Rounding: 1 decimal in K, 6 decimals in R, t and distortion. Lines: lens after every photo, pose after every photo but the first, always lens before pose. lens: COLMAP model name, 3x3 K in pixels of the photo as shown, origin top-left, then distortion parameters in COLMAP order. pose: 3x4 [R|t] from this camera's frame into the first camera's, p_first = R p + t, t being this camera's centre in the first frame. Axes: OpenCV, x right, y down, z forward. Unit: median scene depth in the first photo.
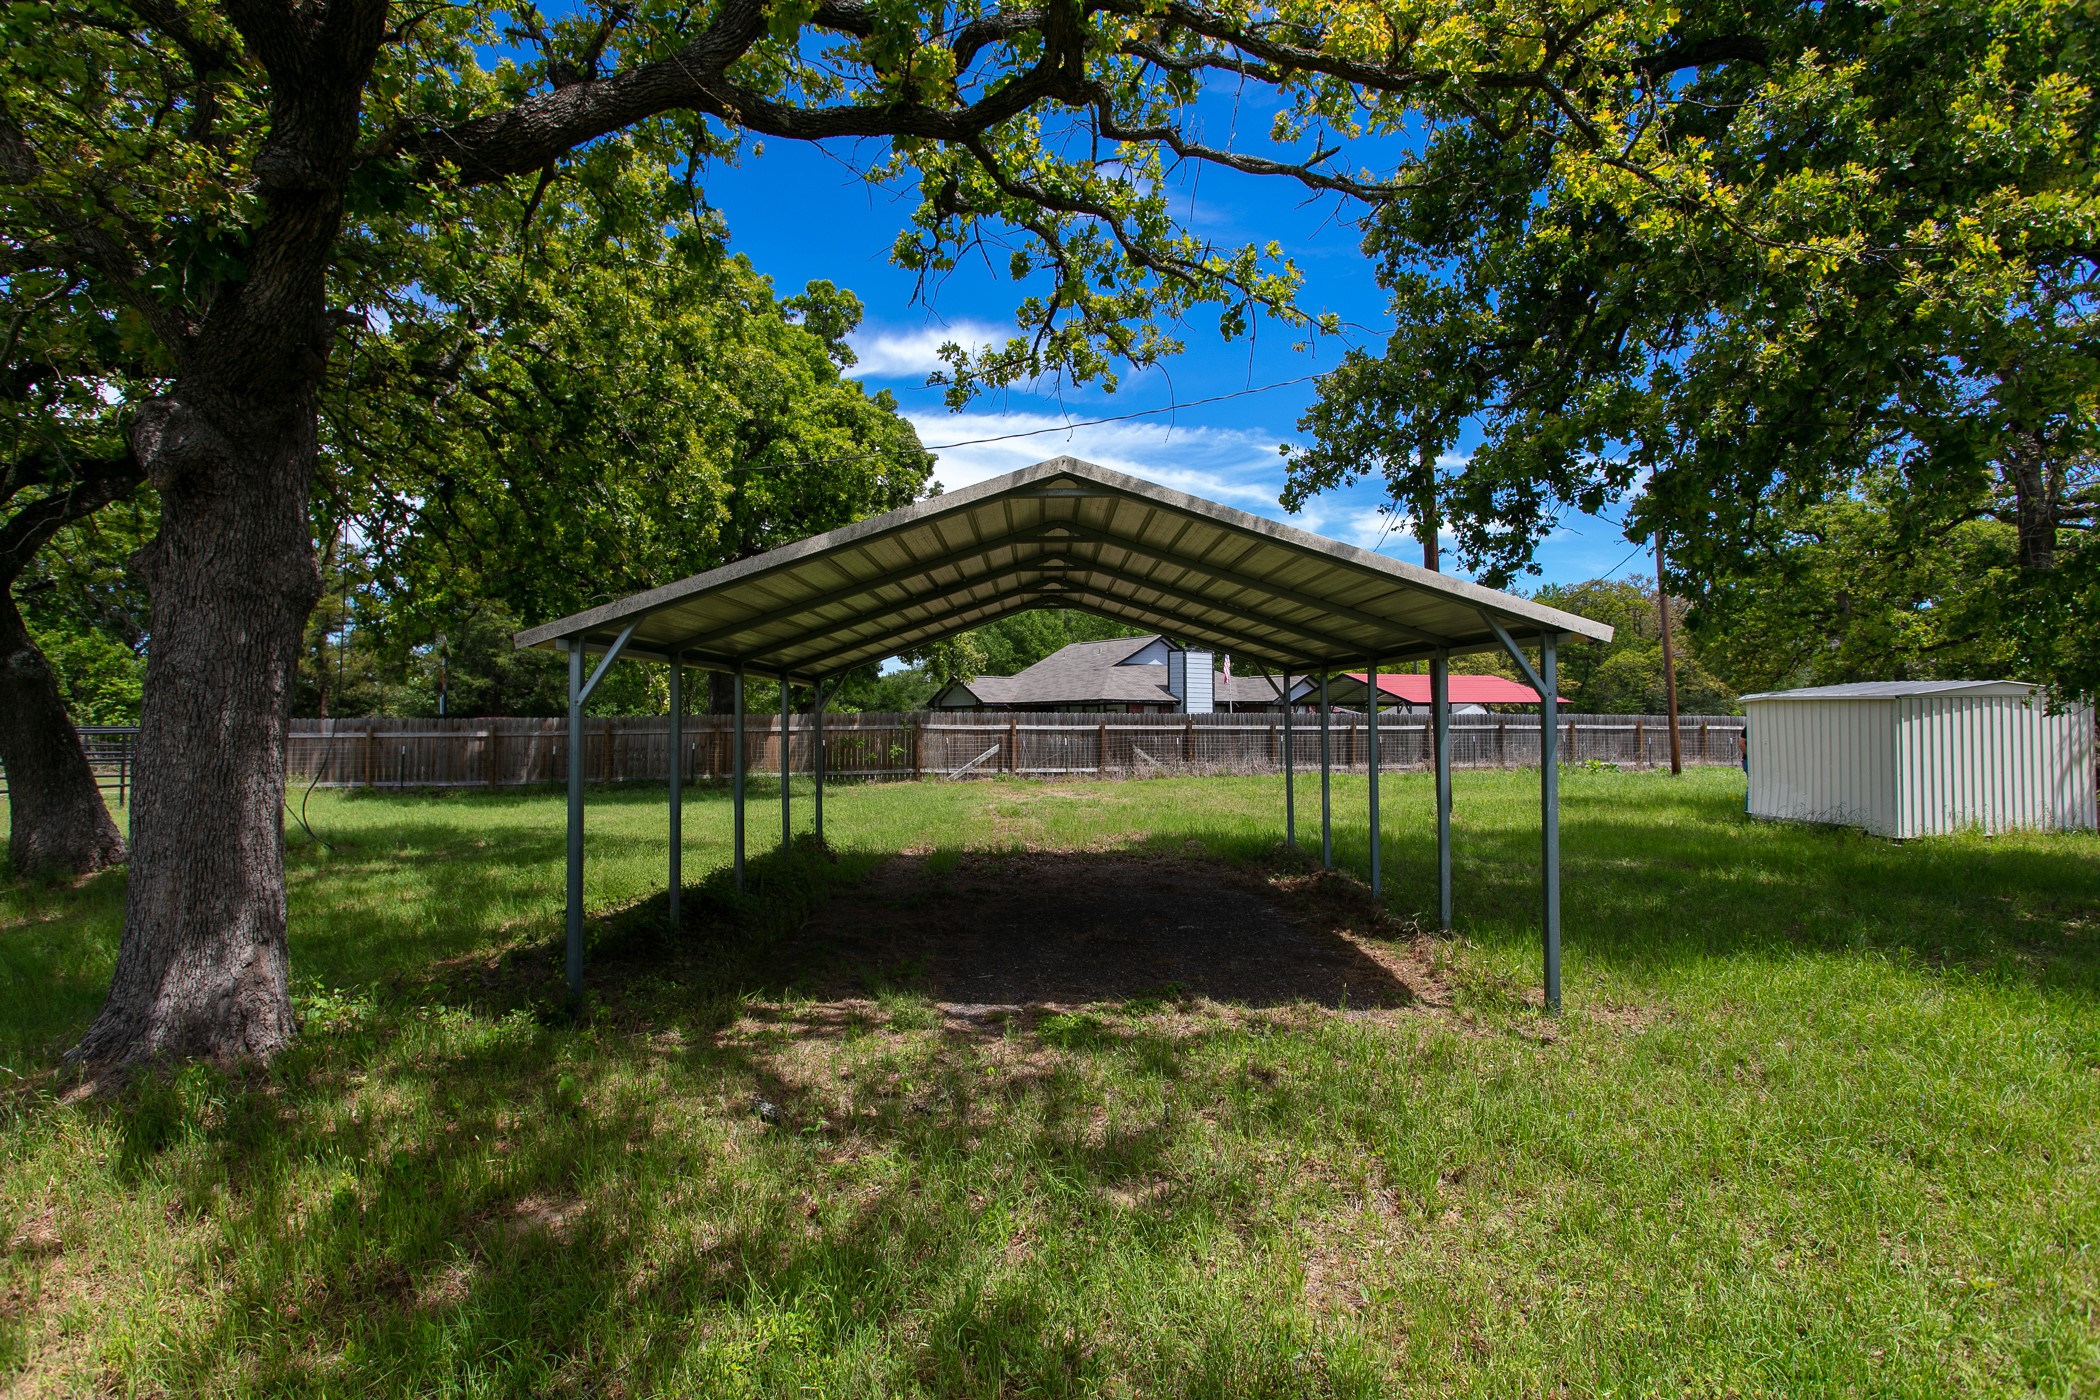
lens RADIAL K [[1020.8, 0, 1049.7], [0, 1020.8, 702.2], [0, 0, 1]] dist [-0.002745, -0.000049]
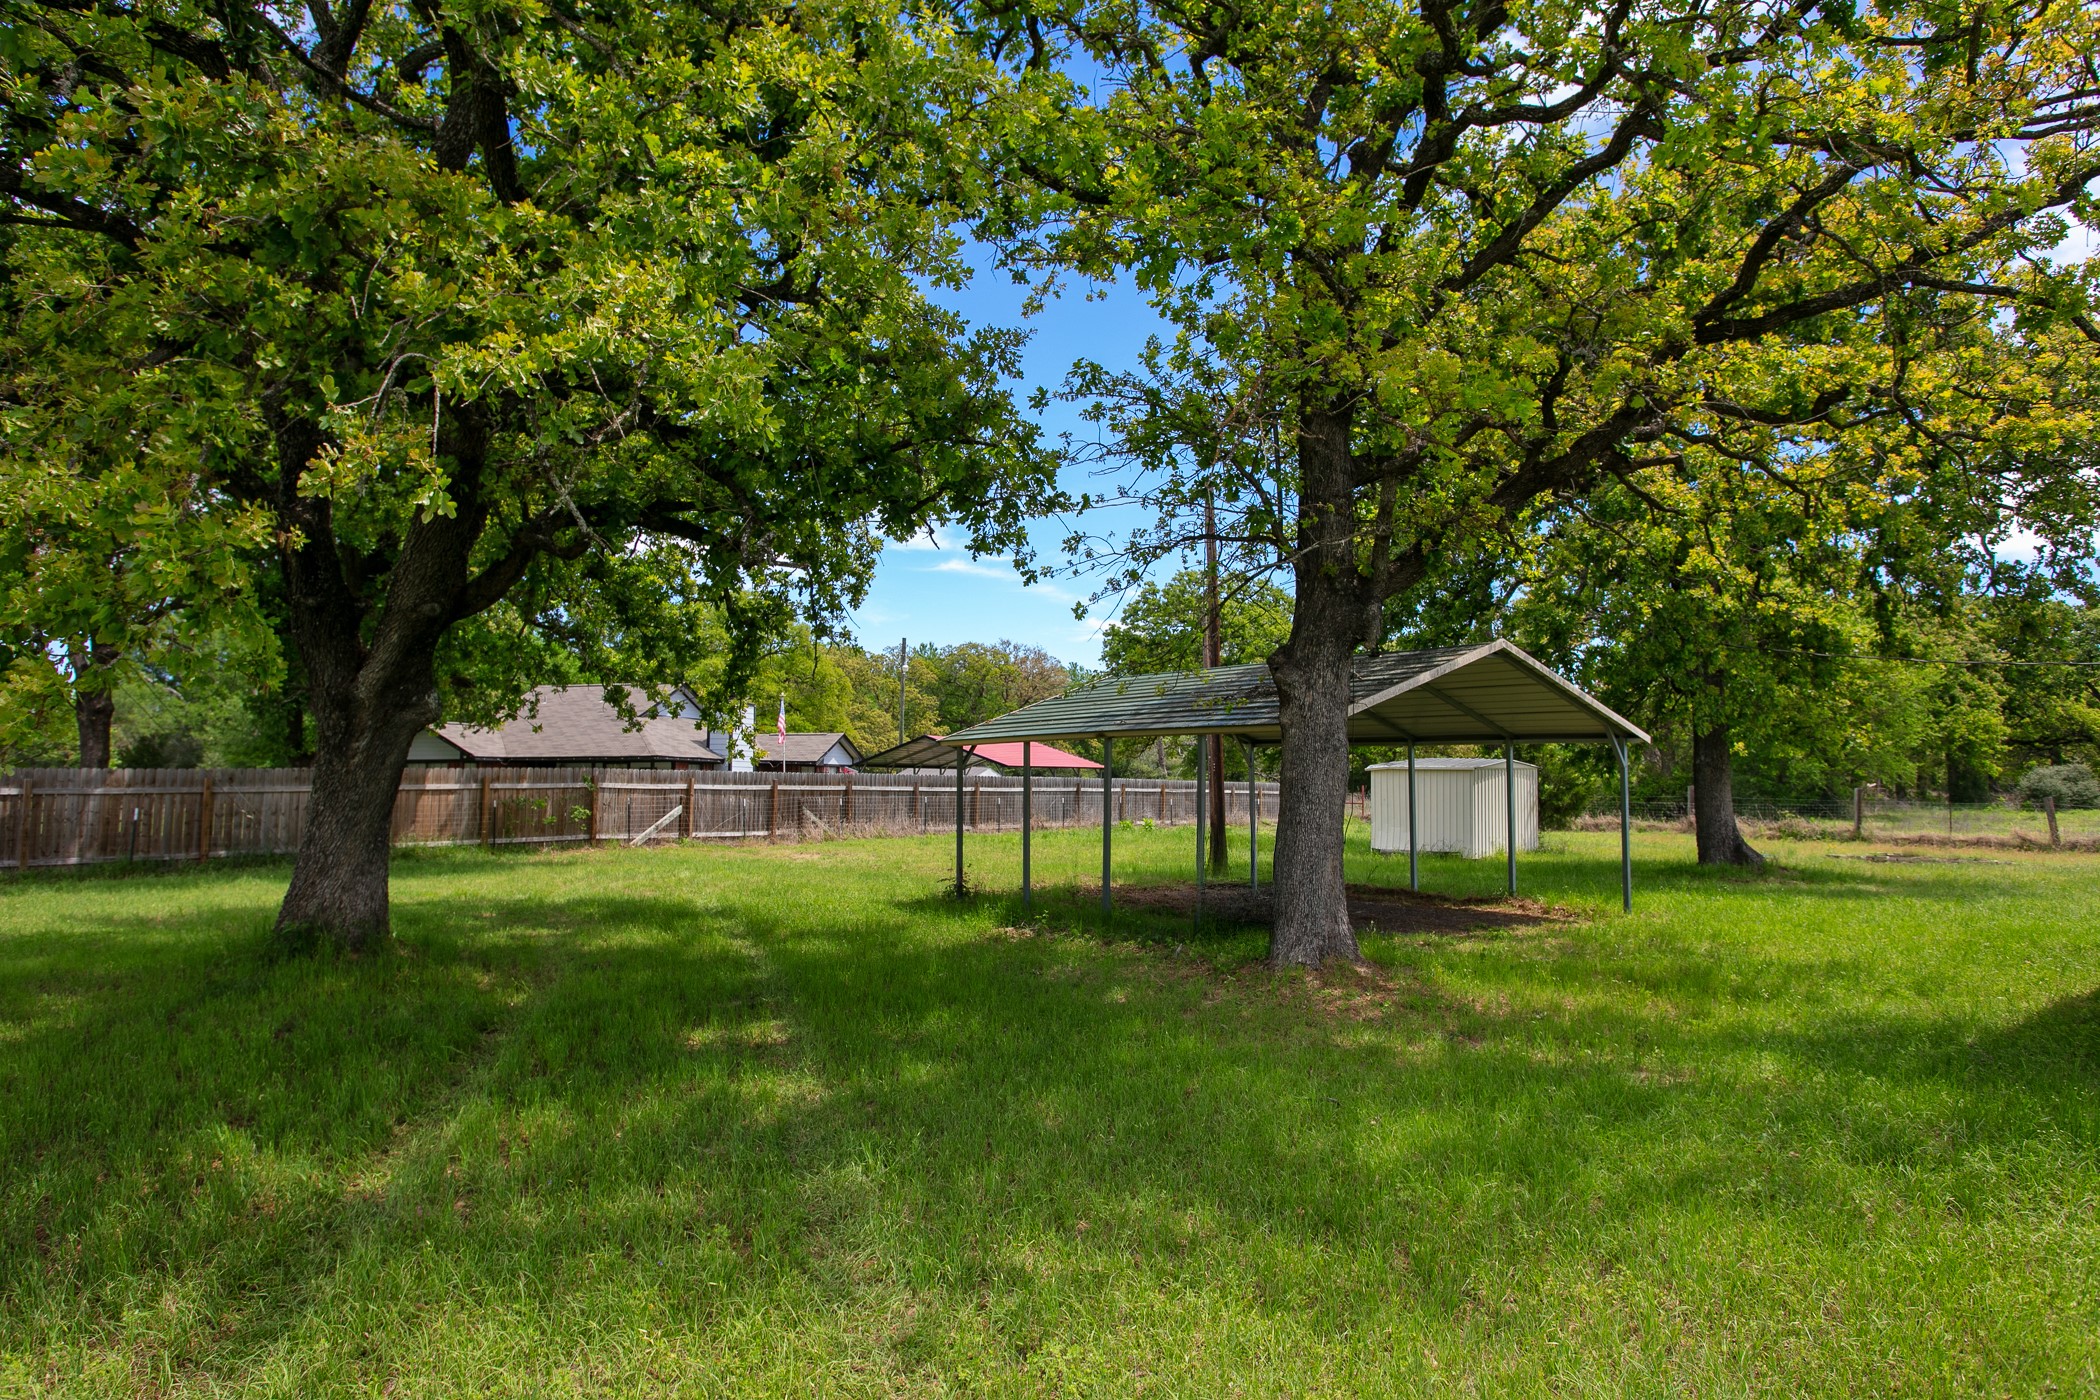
lens RADIAL K [[1333.2, 0, 1050.4], [0, 1333.2, 698.6], [0, 0, 1]] dist [0.007646, 0.001426]
pose [[0.770771, 0.048587, 0.635257, -0.535036], [-0.018760, 0.998386, -0.053600, 0.004409], [-0.636836, 0.029396, 0.770439, -0.101080]]
